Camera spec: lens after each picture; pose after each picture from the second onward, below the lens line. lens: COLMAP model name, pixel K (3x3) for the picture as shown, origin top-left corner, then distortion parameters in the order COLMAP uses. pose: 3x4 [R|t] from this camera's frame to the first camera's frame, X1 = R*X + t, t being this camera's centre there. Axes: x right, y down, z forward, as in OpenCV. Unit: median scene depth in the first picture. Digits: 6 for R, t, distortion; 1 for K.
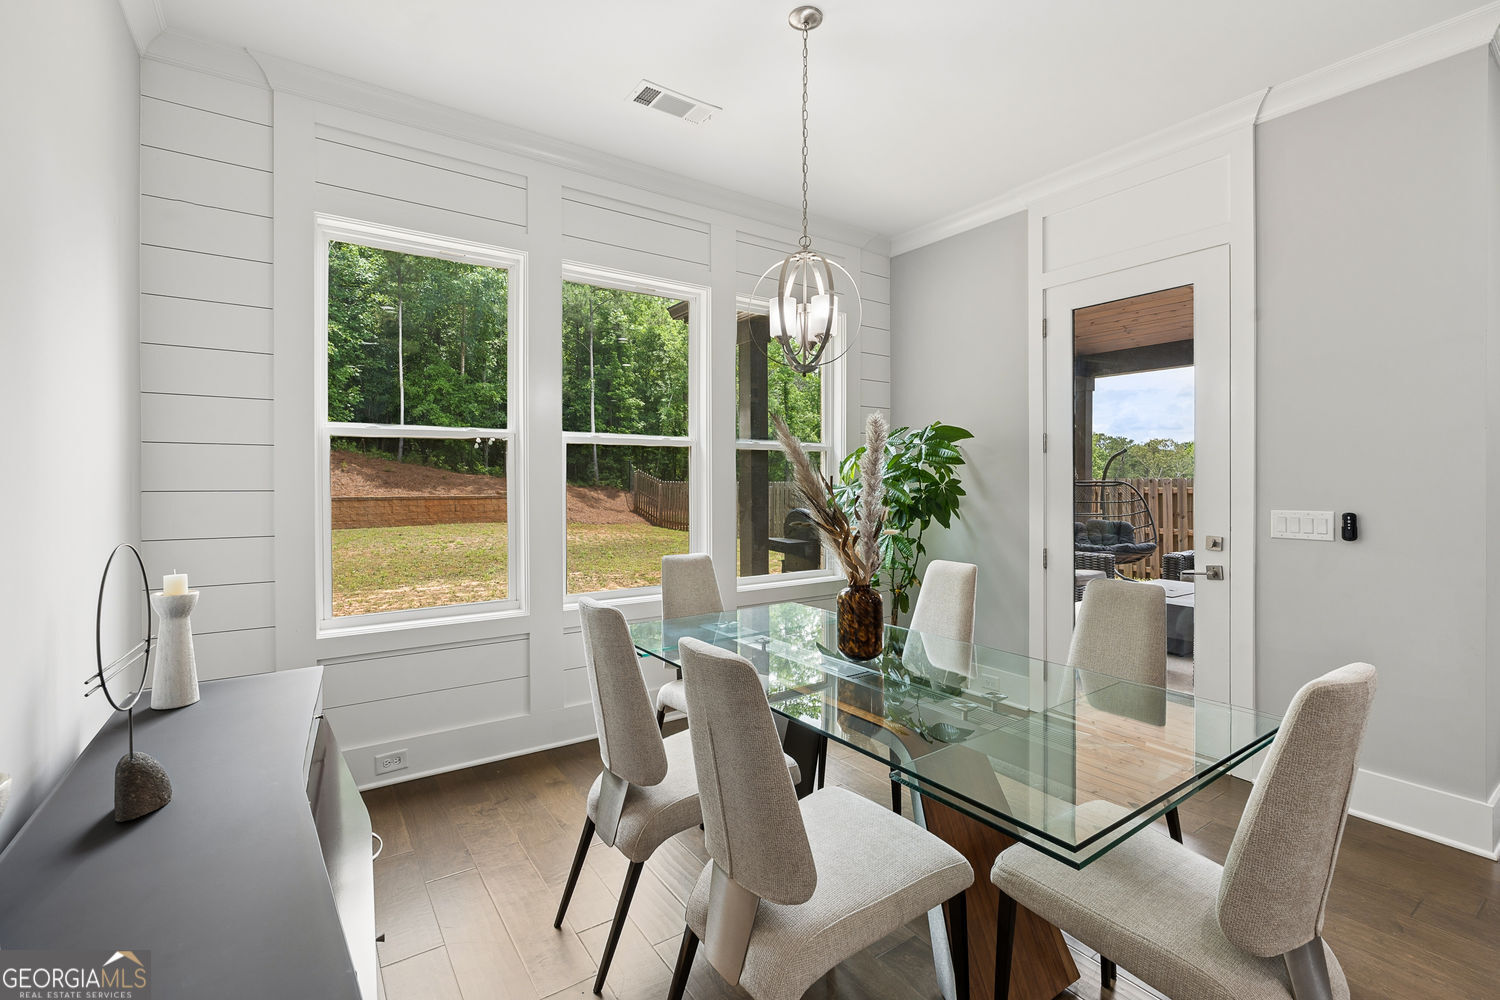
lens RADIAL K [[672.5, 0, 758.1], [0, 672.5, 489.7], [0, 0, 1]] dist [0.000608, -0.000046]
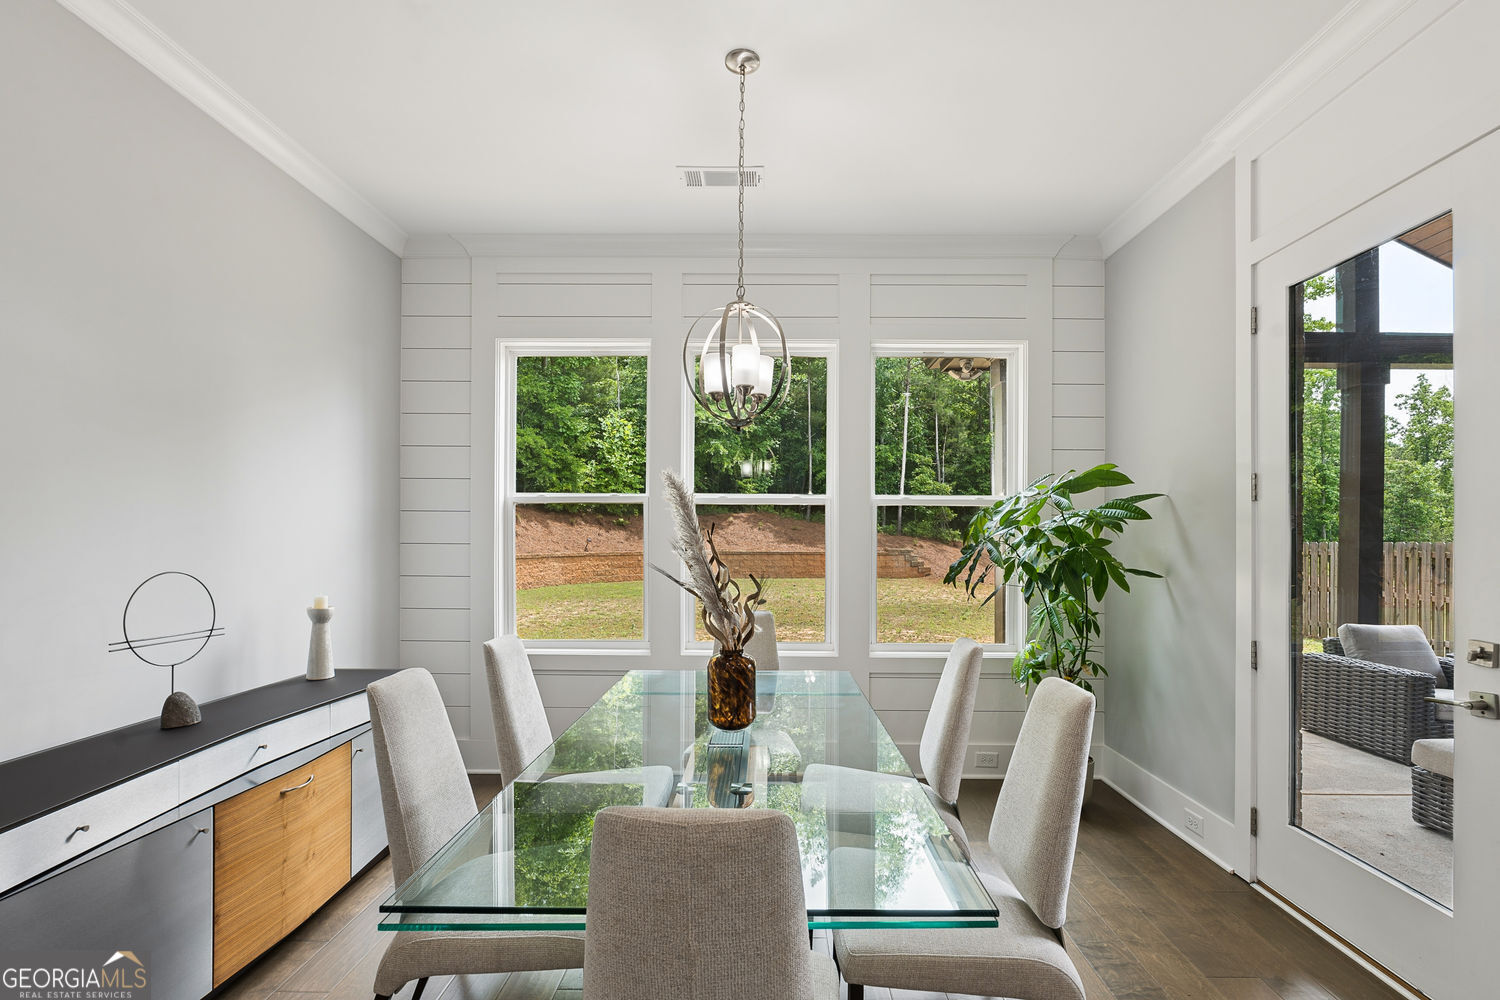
lens RADIAL K [[672.5, 0, 729.4], [0, 672.5, 545.8], [0, 0, 1]] dist [0.000608, -0.000046]
pose [[0.815622, 0.011655, -0.578468, 0.313603], [-0.013037, 0.999913, 0.001765, -0.003212], [0.578438, 0.006102, 0.815703, 0.103930]]
